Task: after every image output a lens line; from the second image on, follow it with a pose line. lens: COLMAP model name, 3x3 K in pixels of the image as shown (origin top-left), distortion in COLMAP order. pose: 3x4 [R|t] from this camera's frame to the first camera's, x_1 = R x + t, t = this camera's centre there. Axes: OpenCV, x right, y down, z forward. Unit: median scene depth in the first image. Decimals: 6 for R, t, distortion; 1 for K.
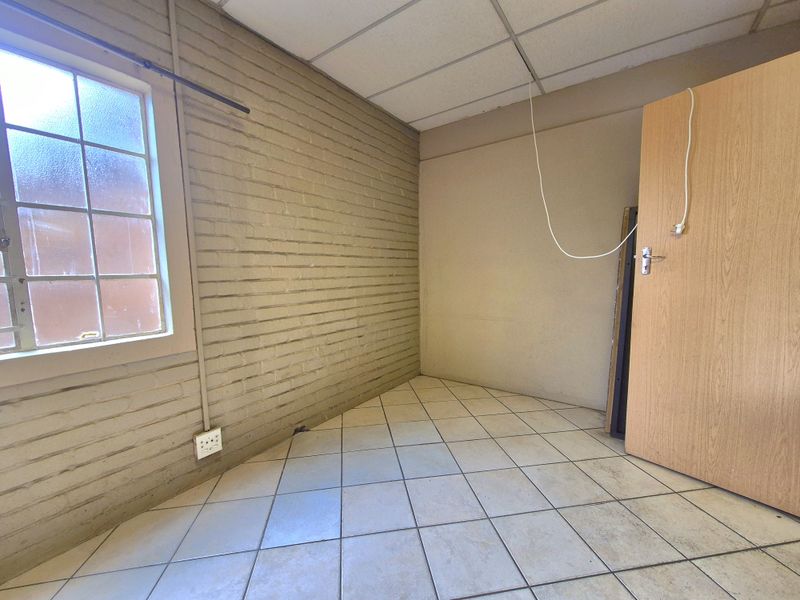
lens RADIAL K [[327.4, 0, 399.2], [0, 327.4, 303.3], [0, 0, 1]] dist [0.001400, 0.000881]
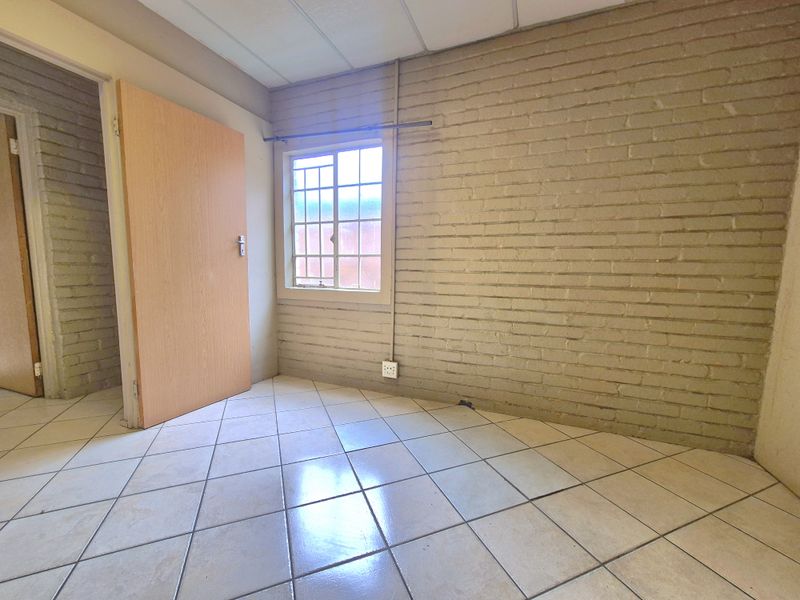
lens RADIAL K [[327.4, 0, 399.2], [0, 327.4, 302.0], [0, 0, 1]] dist [0.001400, 0.000881]
pose [[0.234794, 0.115634, -0.965143, 0.643803], [-0.115801, 0.989156, 0.090339, -0.007856], [0.965123, 0.090553, 0.245638, 0.519248]]
